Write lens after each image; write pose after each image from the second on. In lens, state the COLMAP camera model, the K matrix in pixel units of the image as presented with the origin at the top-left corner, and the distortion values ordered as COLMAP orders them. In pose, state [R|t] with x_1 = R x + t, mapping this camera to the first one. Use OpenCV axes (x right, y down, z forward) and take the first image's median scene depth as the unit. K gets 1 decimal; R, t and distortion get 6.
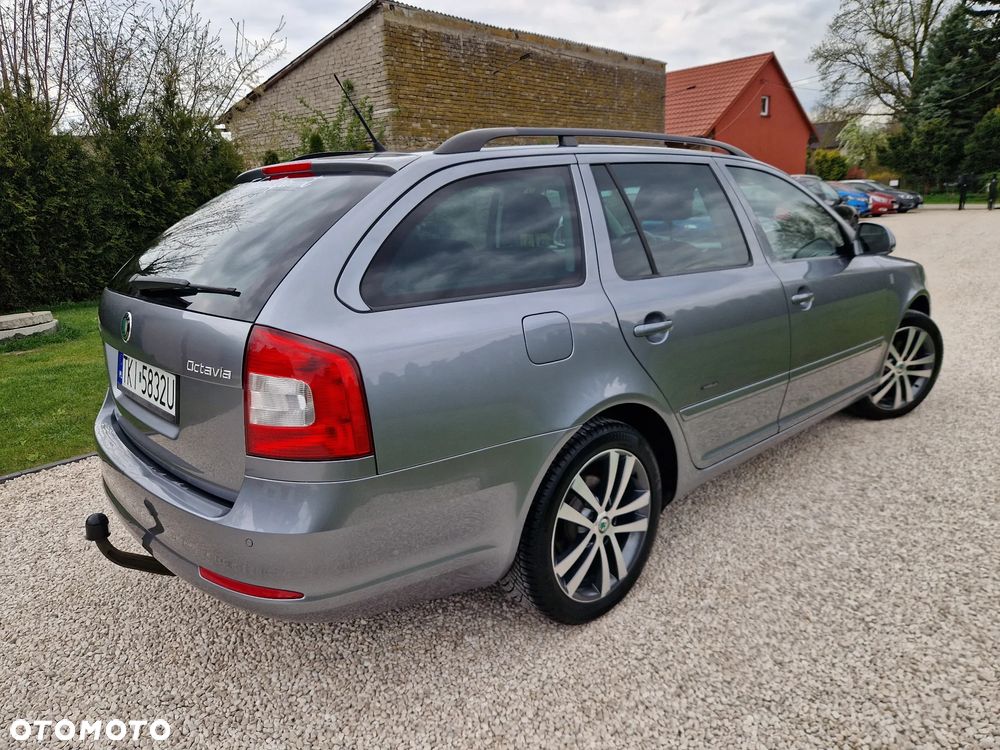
lens RADIAL K [[672.1, 0, 506.5], [0, 672.1, 372.1], [0, 0, 1]] dist [0.062726, -0.053901]
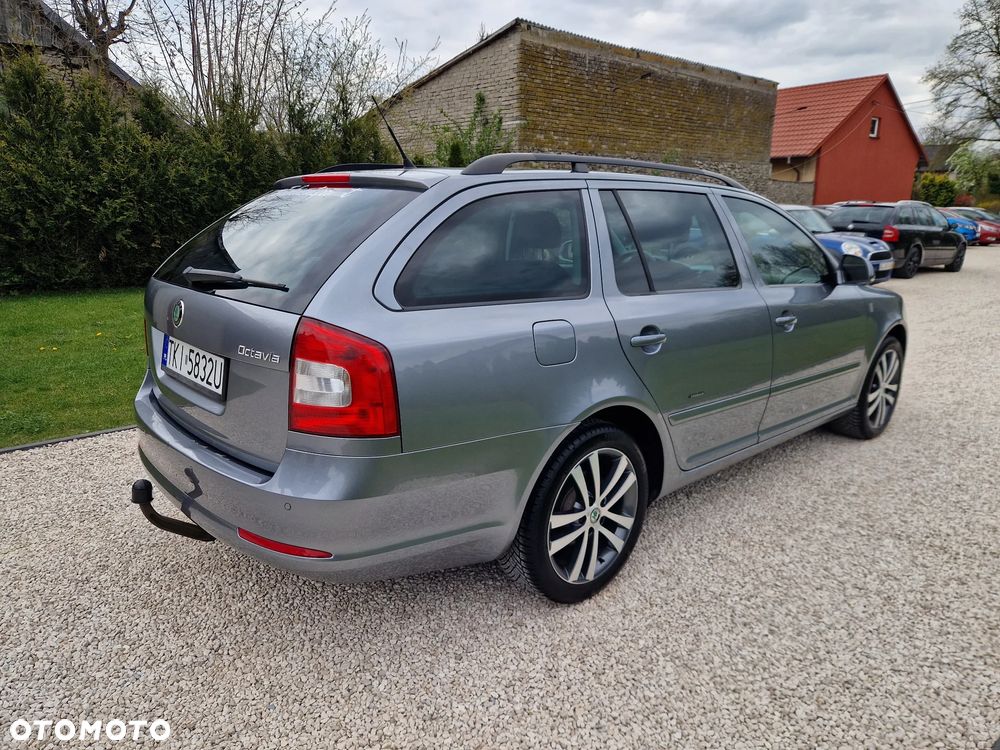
lens RADIAL K [[672.1, 0, 510.7], [0, 672.1, 381.4], [0, 0, 1]] dist [0.062726, -0.053901]
pose [[0.992544, 0.077824, -0.093805, -0.069085], [-0.077331, 0.996966, 0.008881, 0.028926], [0.094212, -0.001561, 0.995551, -0.119396]]
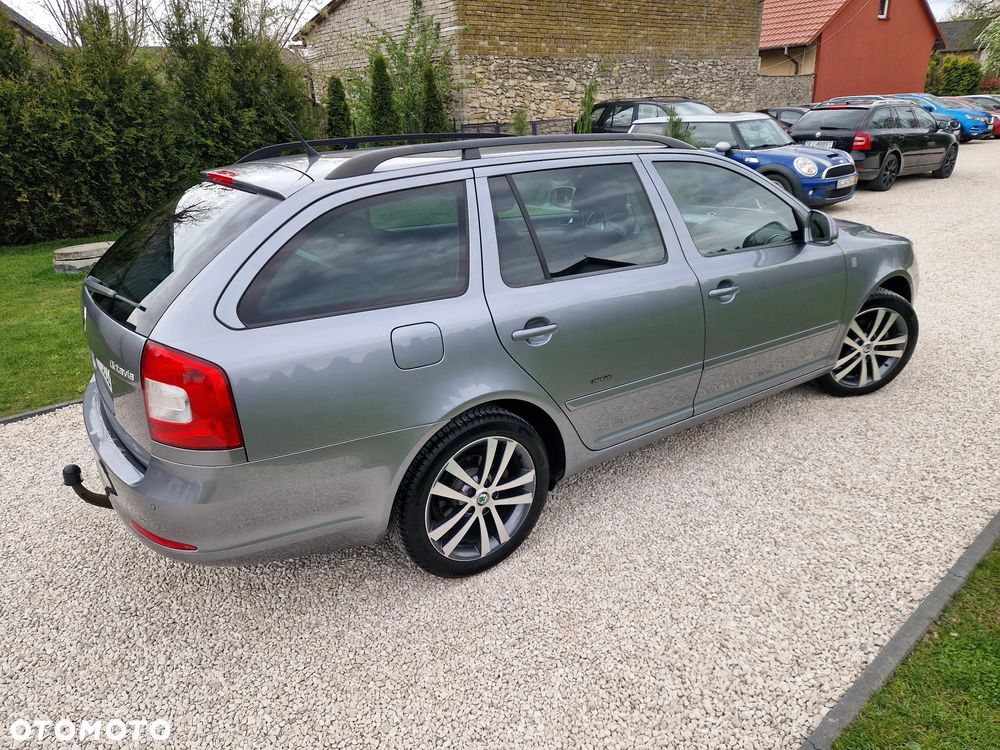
lens RADIAL K [[672.1, 0, 503.1], [0, 672.1, 374.3], [0, 0, 1]] dist [0.062726, -0.053901]
pose [[0.990691, 0.052664, -0.125534, 0.061269], [-0.036519, 0.991153, 0.127605, -0.026759], [0.131144, -0.121832, 0.983849, -0.022018]]
